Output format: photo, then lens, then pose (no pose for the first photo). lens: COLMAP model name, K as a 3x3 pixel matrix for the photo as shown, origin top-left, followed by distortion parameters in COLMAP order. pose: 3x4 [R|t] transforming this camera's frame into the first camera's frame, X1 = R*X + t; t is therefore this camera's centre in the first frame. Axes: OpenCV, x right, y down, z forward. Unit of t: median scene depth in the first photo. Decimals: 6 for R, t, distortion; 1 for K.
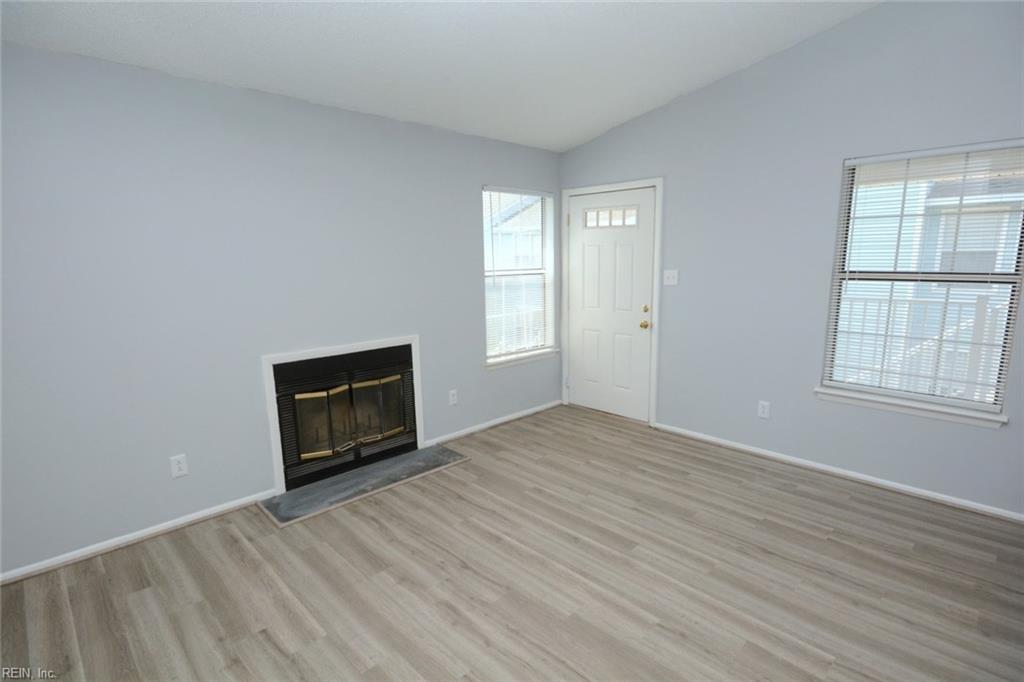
lens RADIAL K [[511.2, 0, 509.6], [0, 511.2, 342.6], [0, 0, 1]] dist [0.005796, -0.000031]
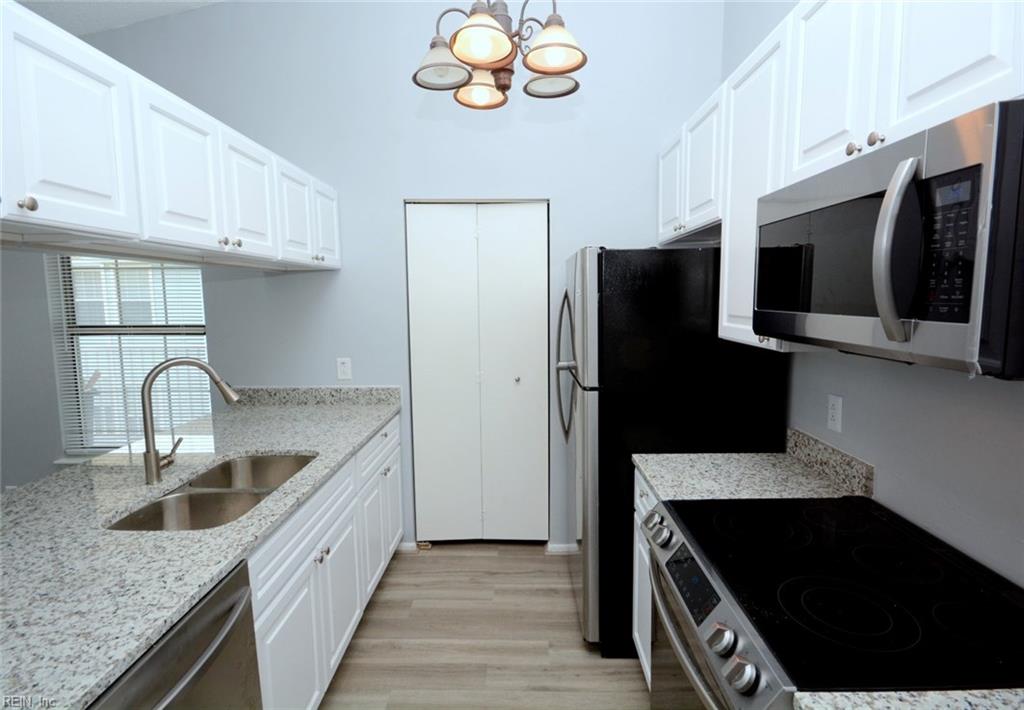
lens RADIAL K [[504.4, 0, 517.8], [0, 504.4, 349.4], [0, 0, 1]] dist [0.010210, -0.004271]
pose [[0.701219, -0.068751, 0.709624, 0.532805], [0.120299, 0.992478, -0.022720, 0.015226], [-0.702724, 0.101299, 0.704215, -0.163461]]
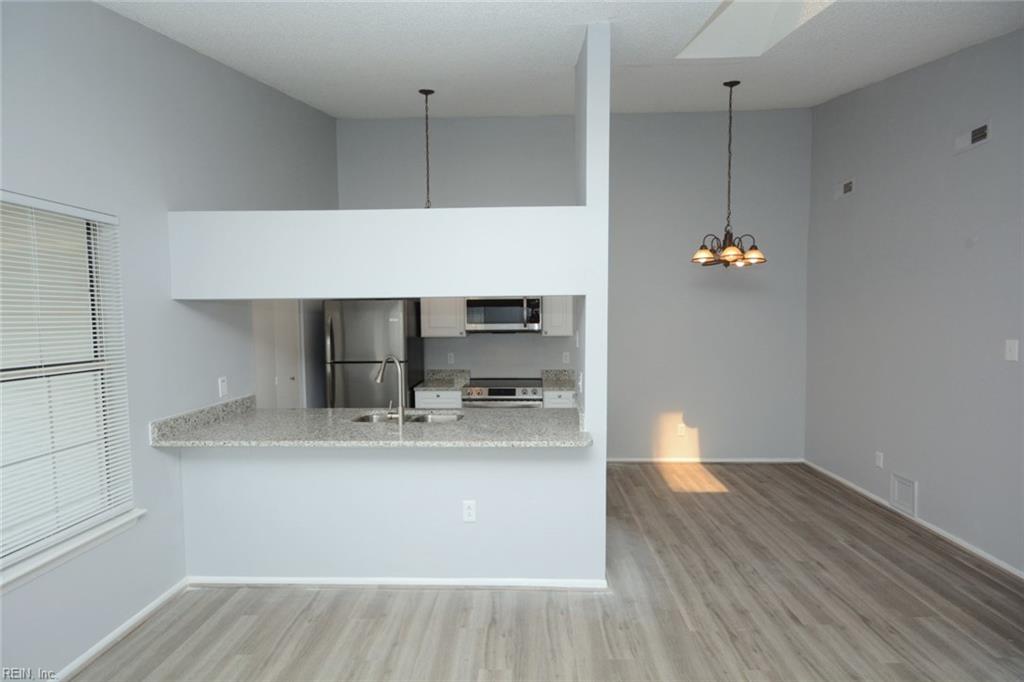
lens RADIAL K [[511.2, 0, 514.0], [0, 511.2, 346.1], [0, 0, 1]] dist [0.005796, -0.000031]
pose [[-0.690618, -0.021970, 0.722886, -0.136717], [0.142665, 0.975759, 0.165953, -0.158680], [-0.709008, 0.217741, -0.670743, 0.848226]]
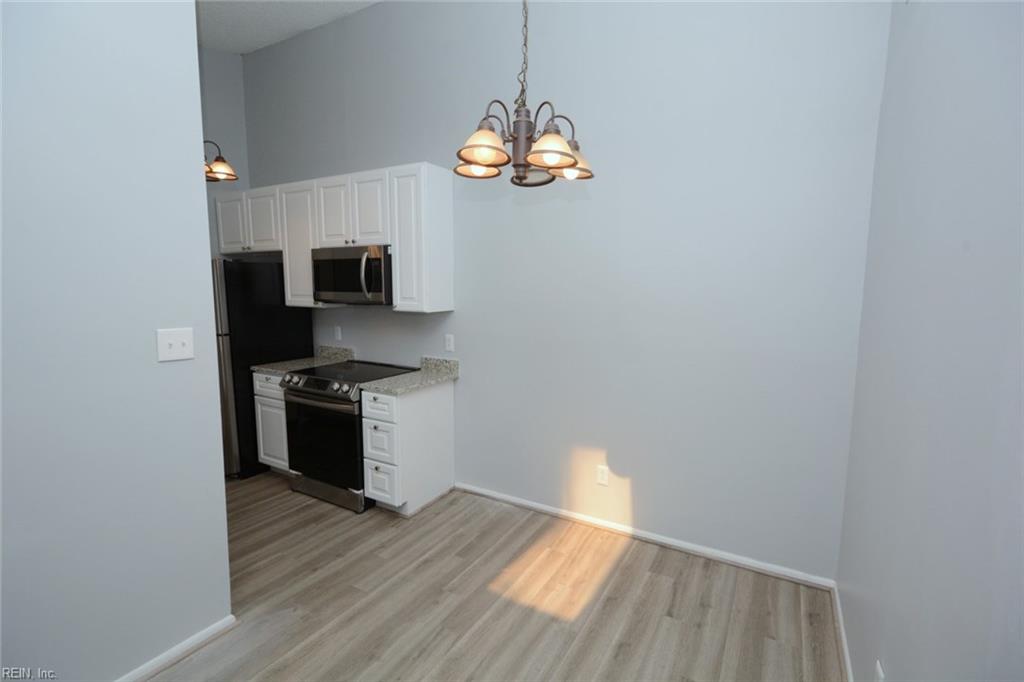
lens RADIAL K [[471.9, 0, 516.8], [0, 471.9, 346.5], [0, 0, 1]] dist [0.001707, -0.000948]
pose [[-0.281376, -0.110882, 0.953170, -0.129334], [0.159198, 0.974143, 0.160317, 0.018422], [-0.946300, 0.196853, -0.256448, -0.139540]]
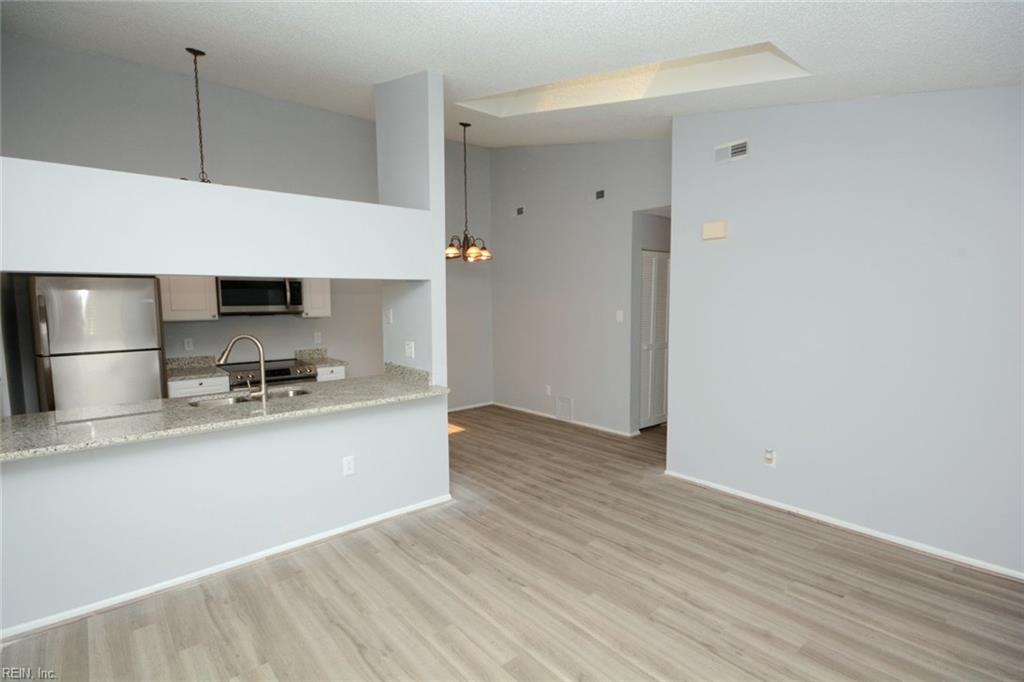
lens RADIAL K [[500.5, 0, 514.4], [0, 500.5, 345.6], [0, 0, 1]] dist [0.006279, 0.001470]
pose [[-0.997759, 0.015998, 0.064969, 0.130935], [0.032474, 0.964753, 0.261146, -0.218305], [-0.058501, 0.262670, -0.963111, 1.216541]]
